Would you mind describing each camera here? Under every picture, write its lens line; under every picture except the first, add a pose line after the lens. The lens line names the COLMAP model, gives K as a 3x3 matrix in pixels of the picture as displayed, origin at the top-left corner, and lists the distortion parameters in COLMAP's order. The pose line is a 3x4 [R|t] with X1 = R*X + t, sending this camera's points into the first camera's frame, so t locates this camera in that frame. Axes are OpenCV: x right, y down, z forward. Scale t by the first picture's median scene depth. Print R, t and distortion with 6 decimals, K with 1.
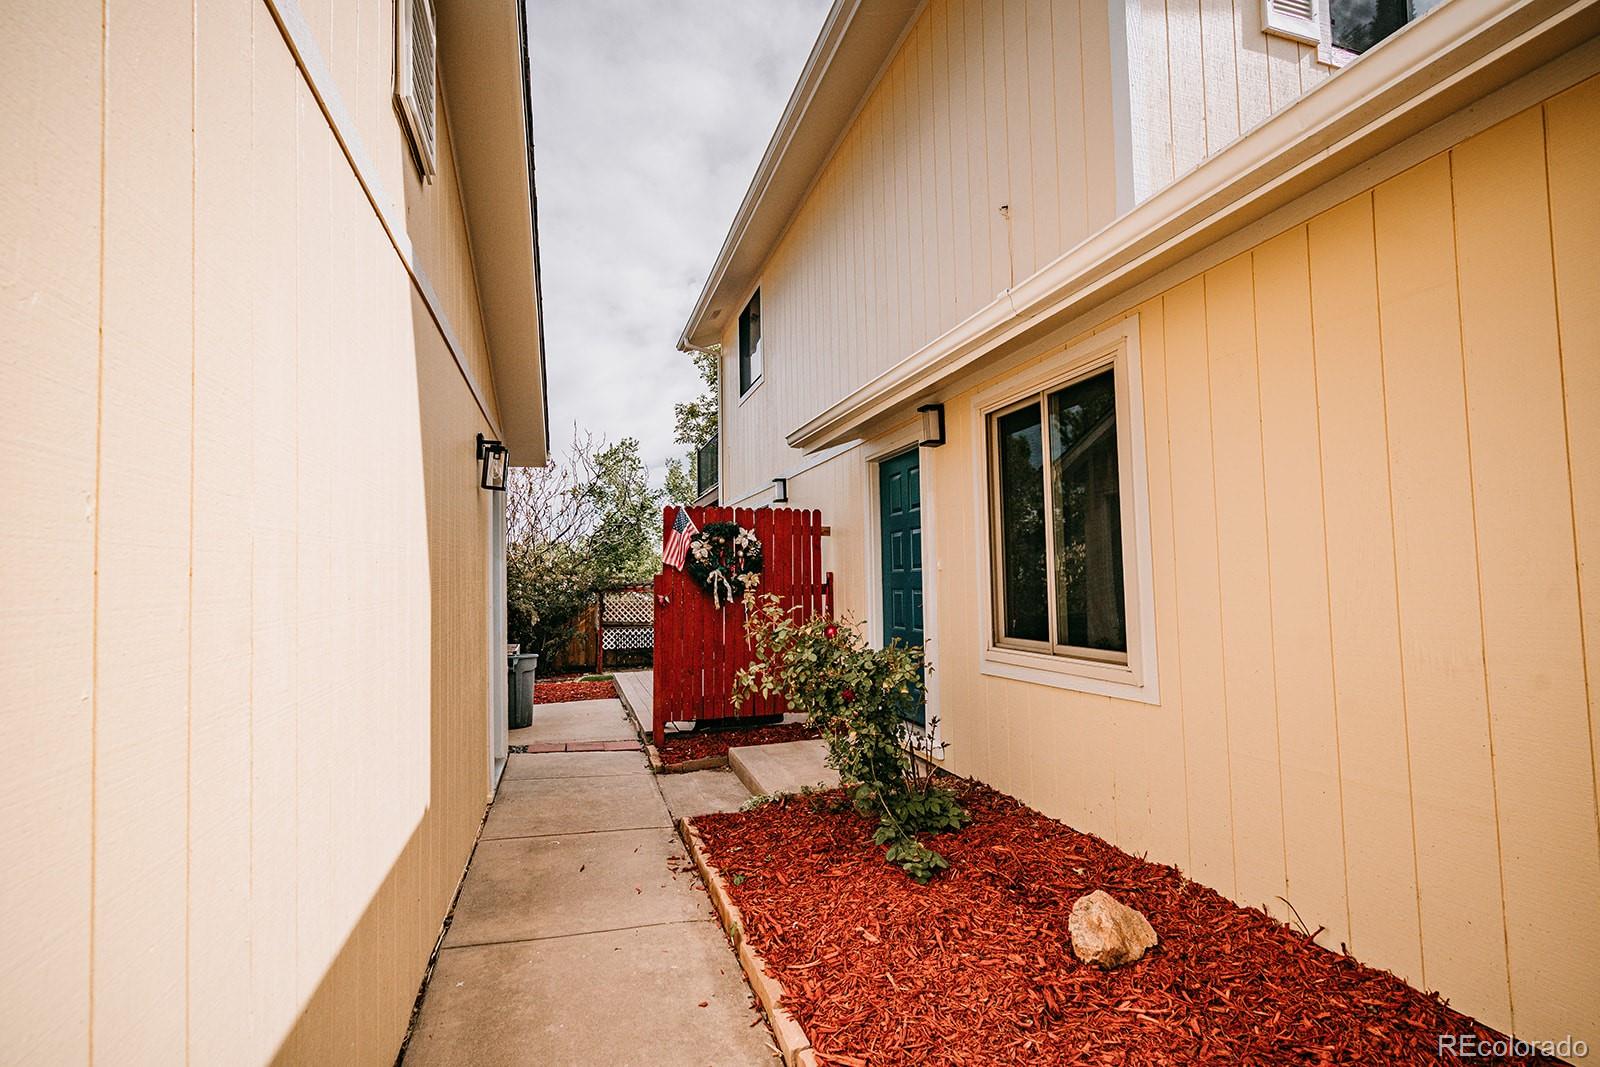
lens RADIAL K [[745.9, 0, 798.0], [0, 745.9, 564.8], [0, 0, 1]] dist [-0.001516, -0.000422]
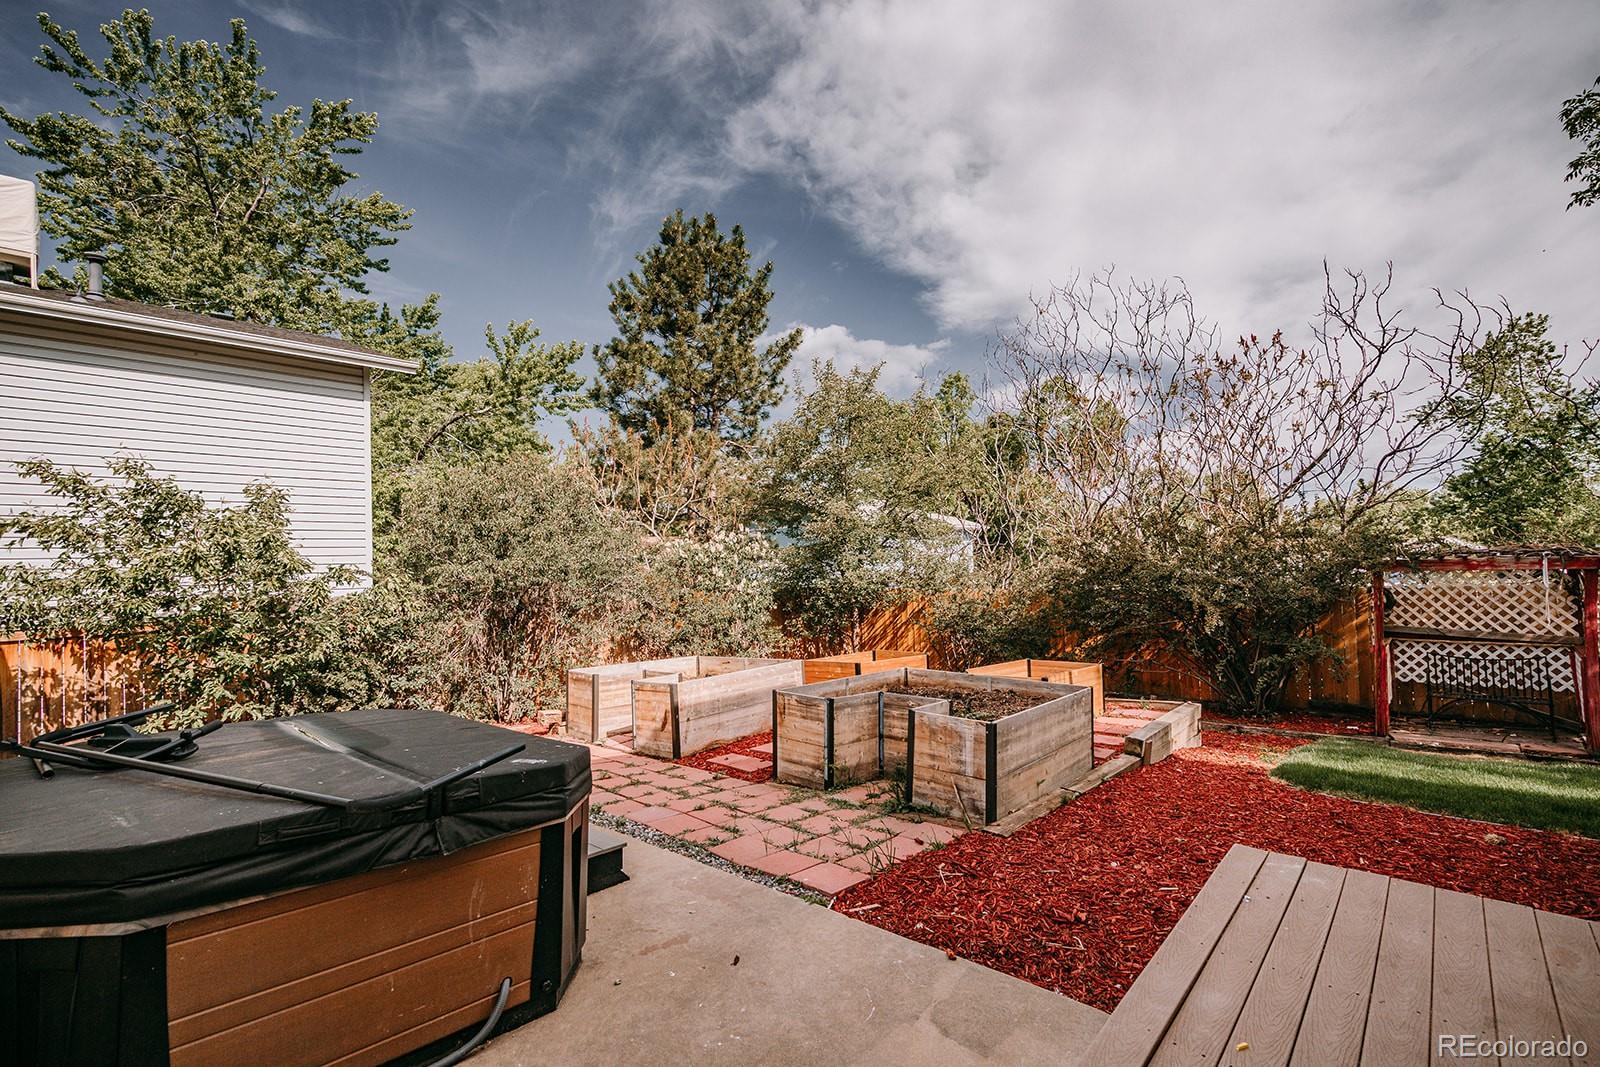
lens RADIAL K [[745.9, 0, 798.0], [0, 745.9, 564.8], [0, 0, 1]] dist [-0.001516, -0.000422]
pose [[0.523038, -0.024537, -0.851956, -0.015903], [0.056740, 0.998370, 0.006080, 0.003345], [0.850419, -0.051521, 0.523578, 0.129280]]
